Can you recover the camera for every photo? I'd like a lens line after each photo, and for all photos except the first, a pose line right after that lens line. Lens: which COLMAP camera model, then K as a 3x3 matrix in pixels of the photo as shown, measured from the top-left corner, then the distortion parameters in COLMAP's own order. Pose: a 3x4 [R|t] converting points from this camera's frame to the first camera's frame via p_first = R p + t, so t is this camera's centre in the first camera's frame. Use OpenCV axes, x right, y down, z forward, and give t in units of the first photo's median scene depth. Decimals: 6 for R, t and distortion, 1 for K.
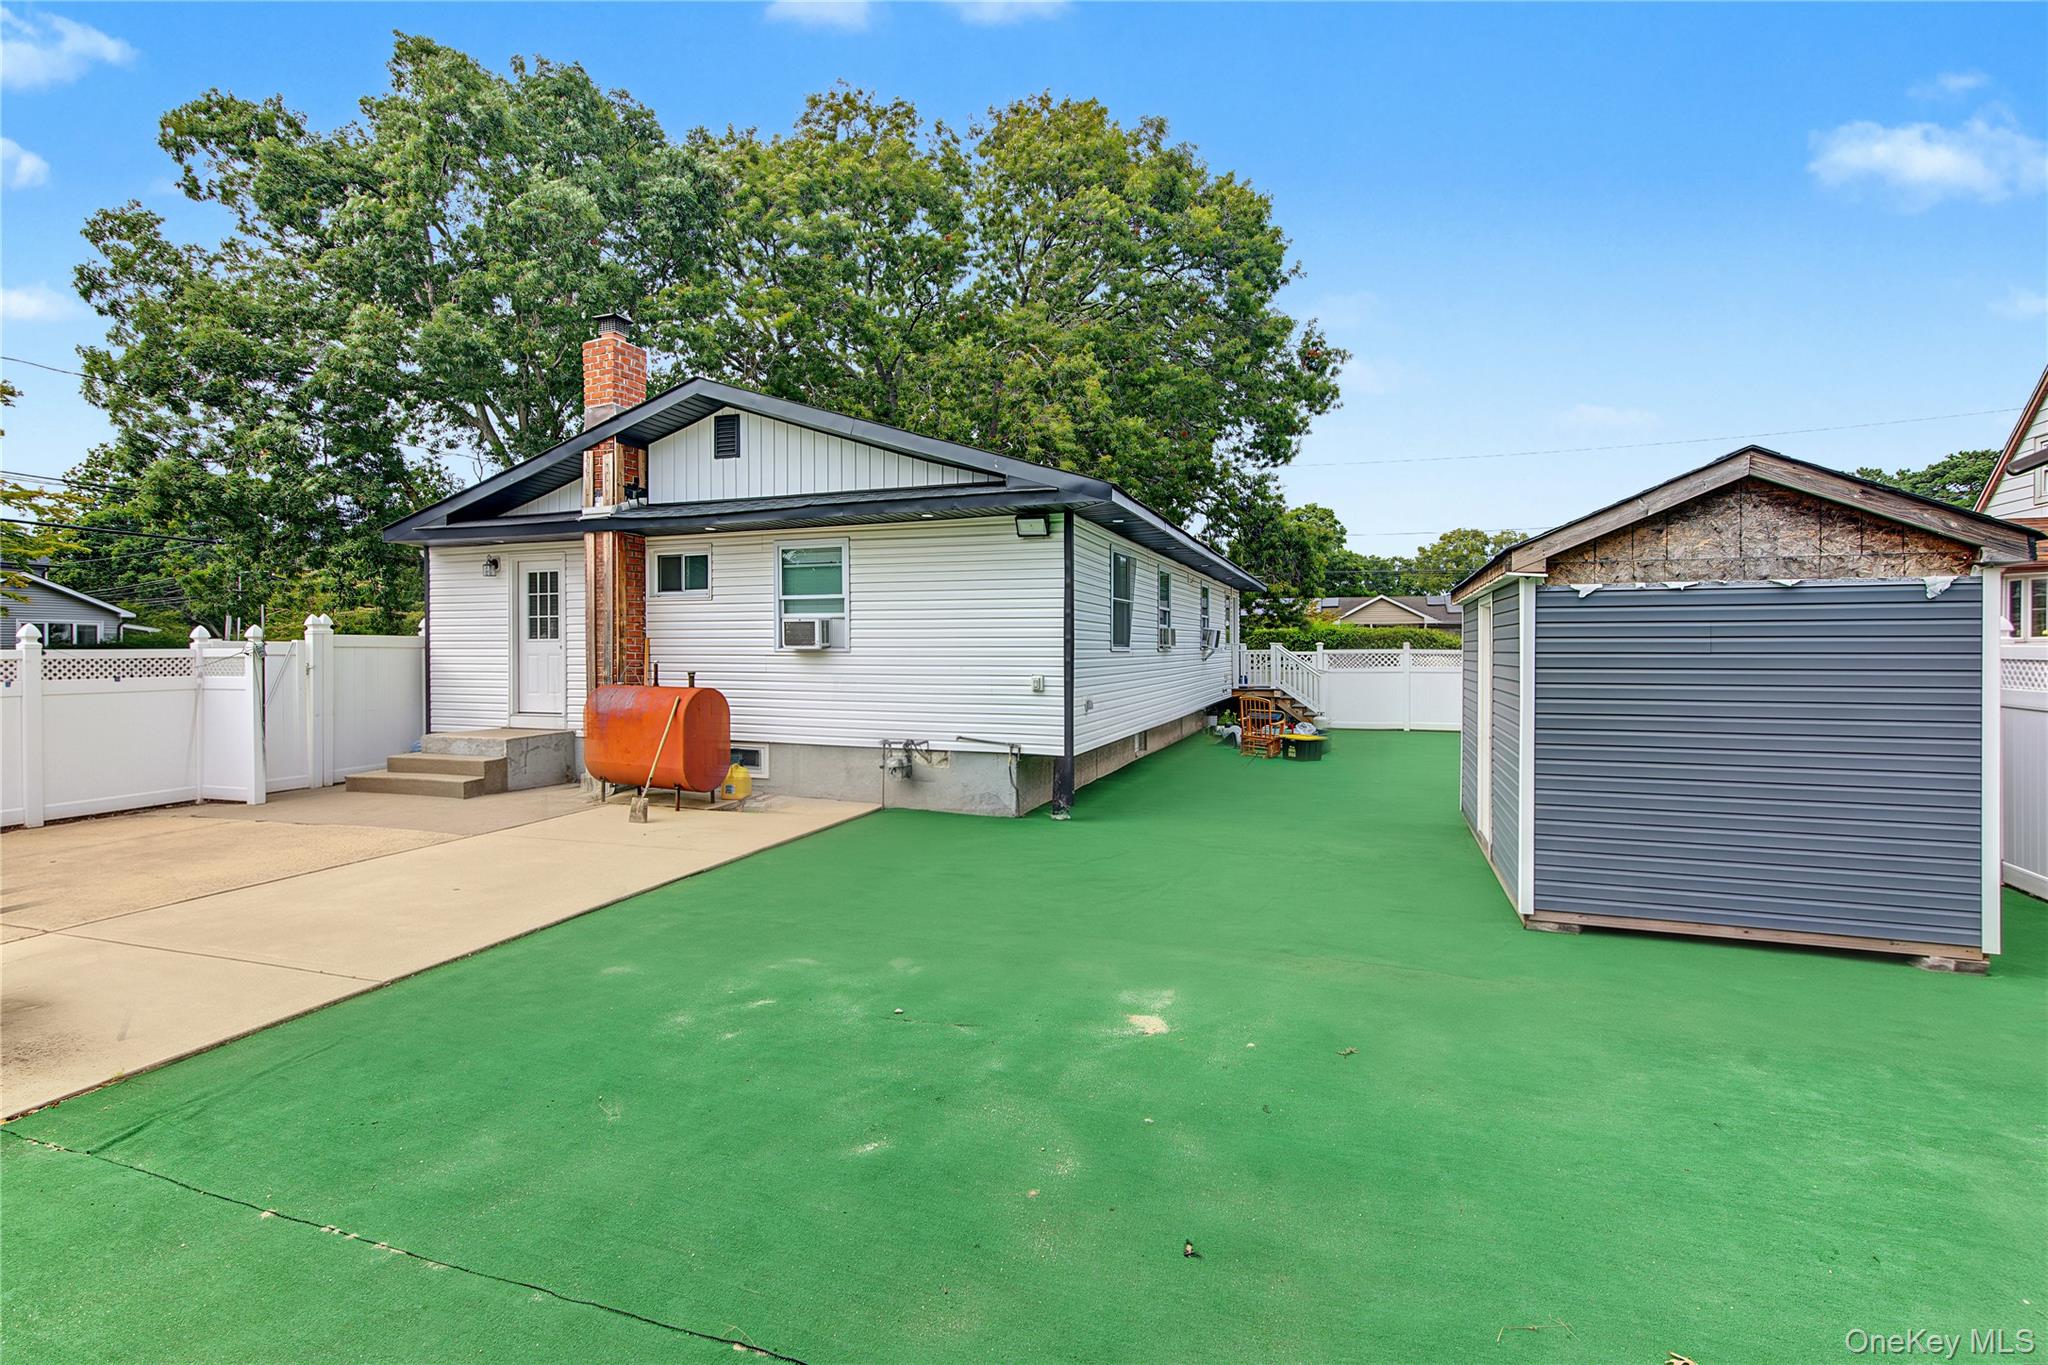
lens RADIAL K [[961.5, 0, 1024.8], [0, 961.5, 668.3], [0, 0, 1]] dist [0.002185, 0.000034]
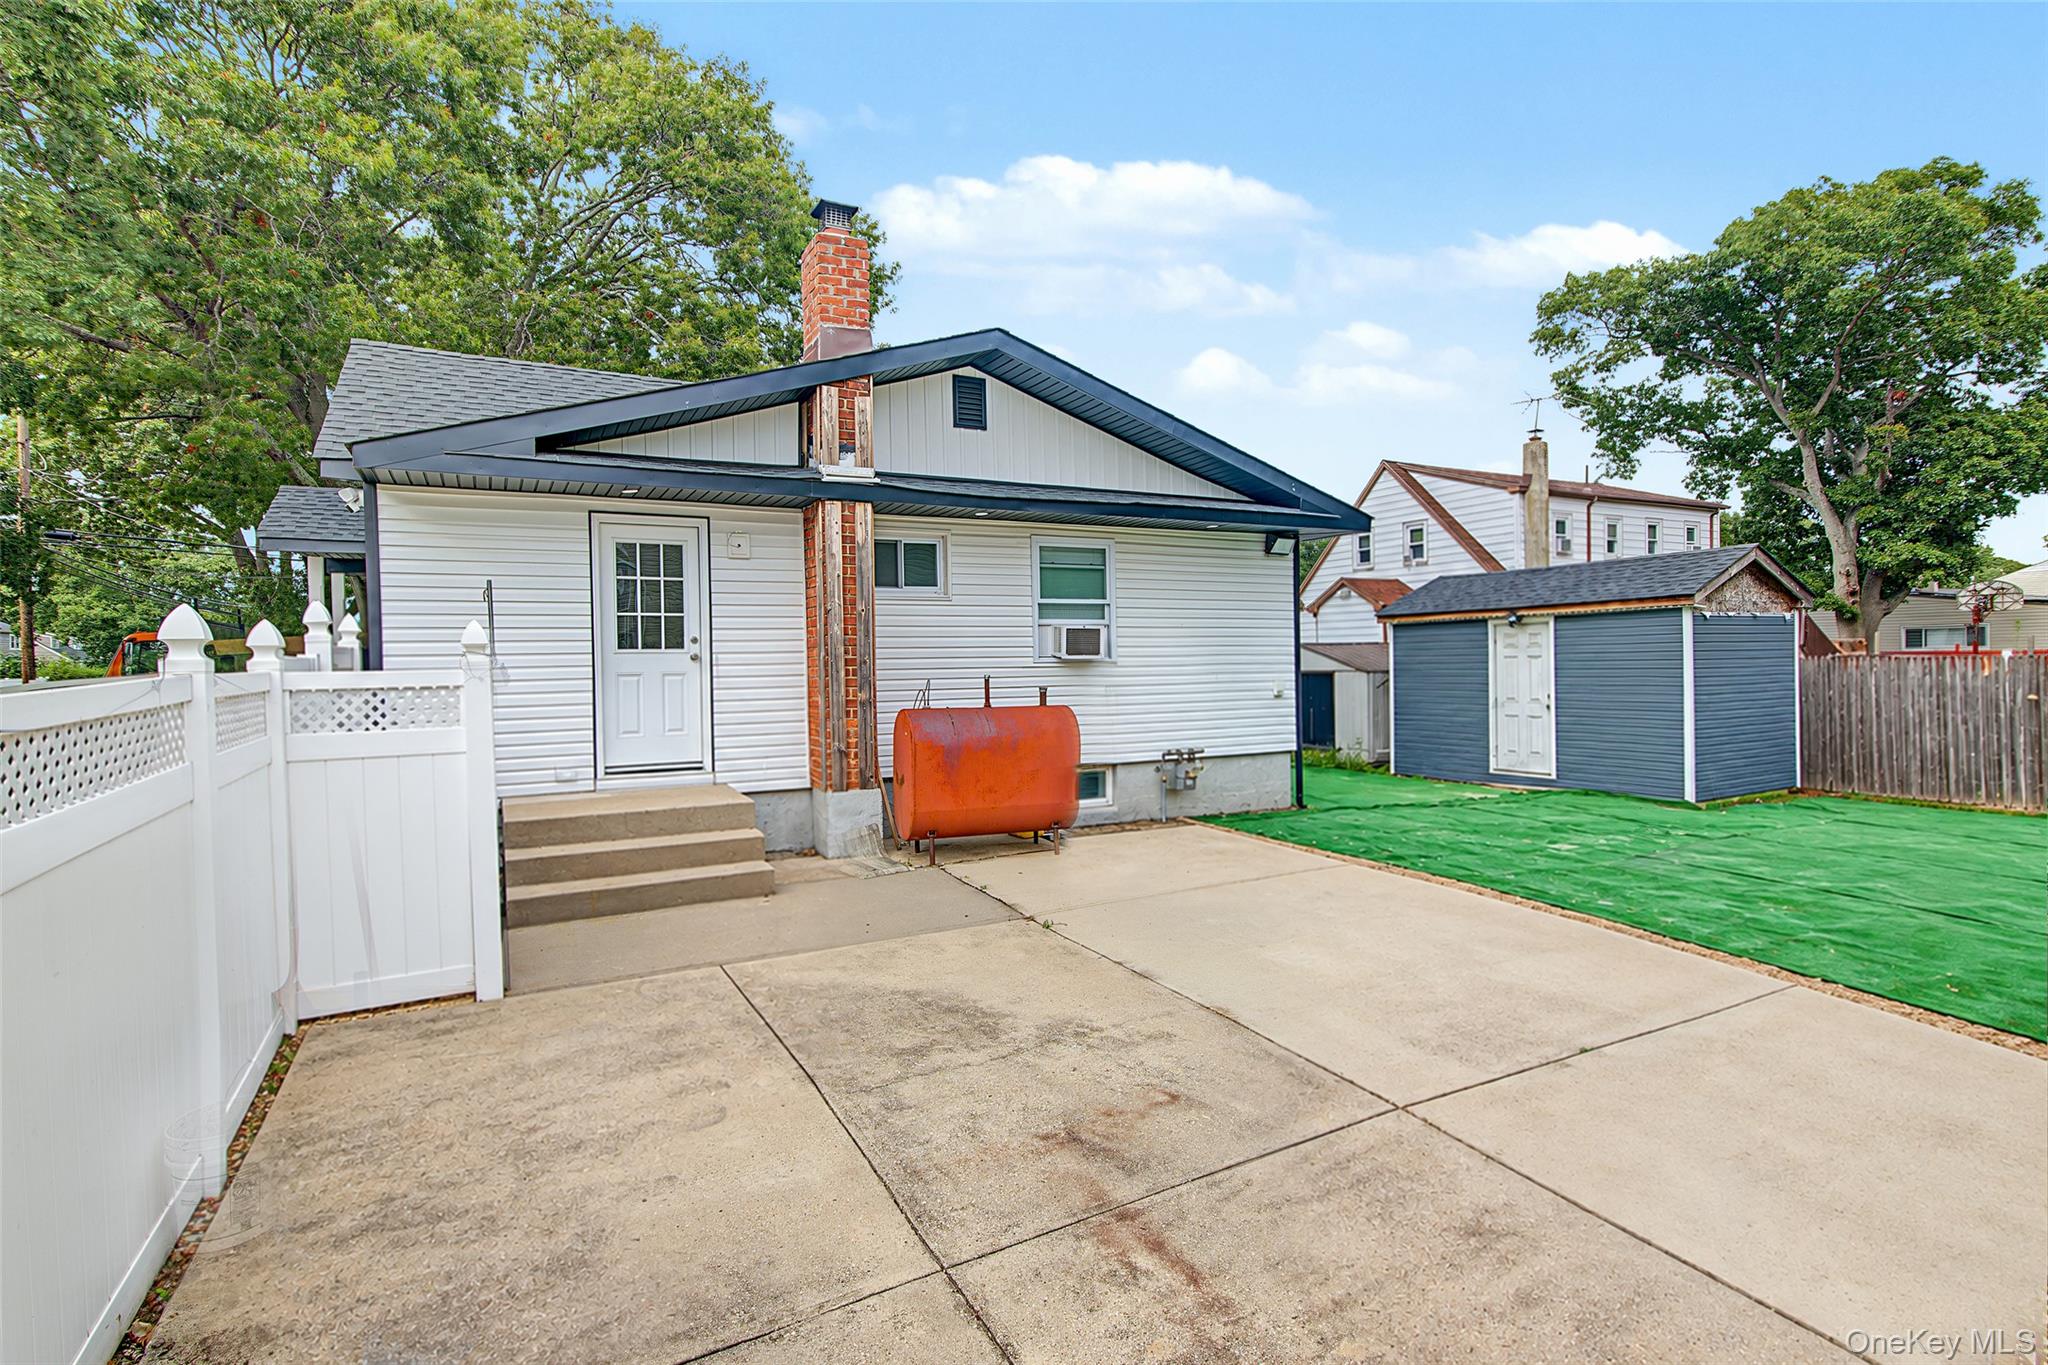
lens RADIAL K [[961.5, 0, 1022.3], [0, 961.5, 677.4], [0, 0, 1]] dist [0.002185, 0.000034]
pose [[0.675654, -0.022319, 0.736881, -0.891436], [0.027426, 0.999611, 0.005130, -0.008901], [-0.736709, 0.016744, 0.676003, 0.413697]]
